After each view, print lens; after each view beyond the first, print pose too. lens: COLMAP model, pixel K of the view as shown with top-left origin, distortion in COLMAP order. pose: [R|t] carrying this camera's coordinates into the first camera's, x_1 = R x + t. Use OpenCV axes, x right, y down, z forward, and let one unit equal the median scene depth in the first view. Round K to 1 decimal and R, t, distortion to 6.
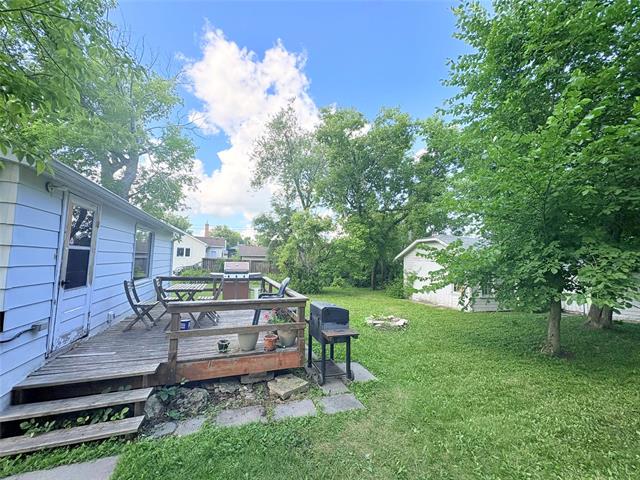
lens RADIAL K [[255.1, 0, 320.0], [0, 255.1, 240.0], [0, 0, 1]] dist [0.001178, 0.000263]
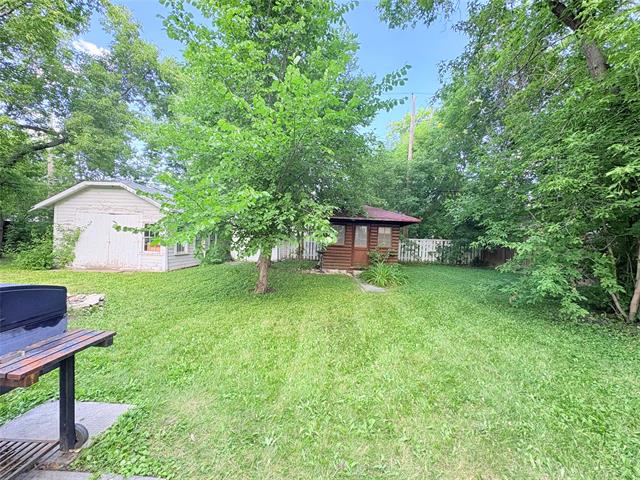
lens RADIAL K [[254.5, 0, 320.0], [0, 254.5, 240.0], [0, 0, 1]] dist [-0.000107, -0.000072]
pose [[0.364312, -0.030504, 0.930777, -0.099716], [-0.103950, 0.991886, 0.073194, 0.121717], [-0.925457, -0.123419, 0.358185, 0.460835]]
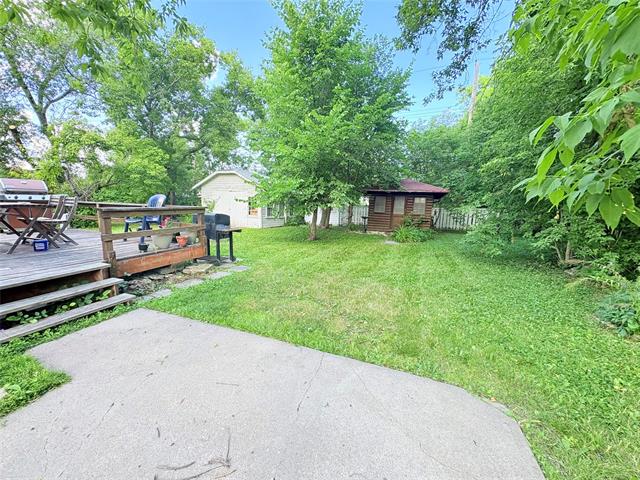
lens RADIAL K [[255.1, 0, 320.0], [0, 255.1, 240.0], [0, 0, 1]] dist [0.001178, 0.000263]
pose [[0.649164, -0.112021, 0.752355, -0.593760], [-0.079203, 0.973765, 0.213327, 0.056364], [-0.756514, -0.198073, 0.623260, -0.272778]]
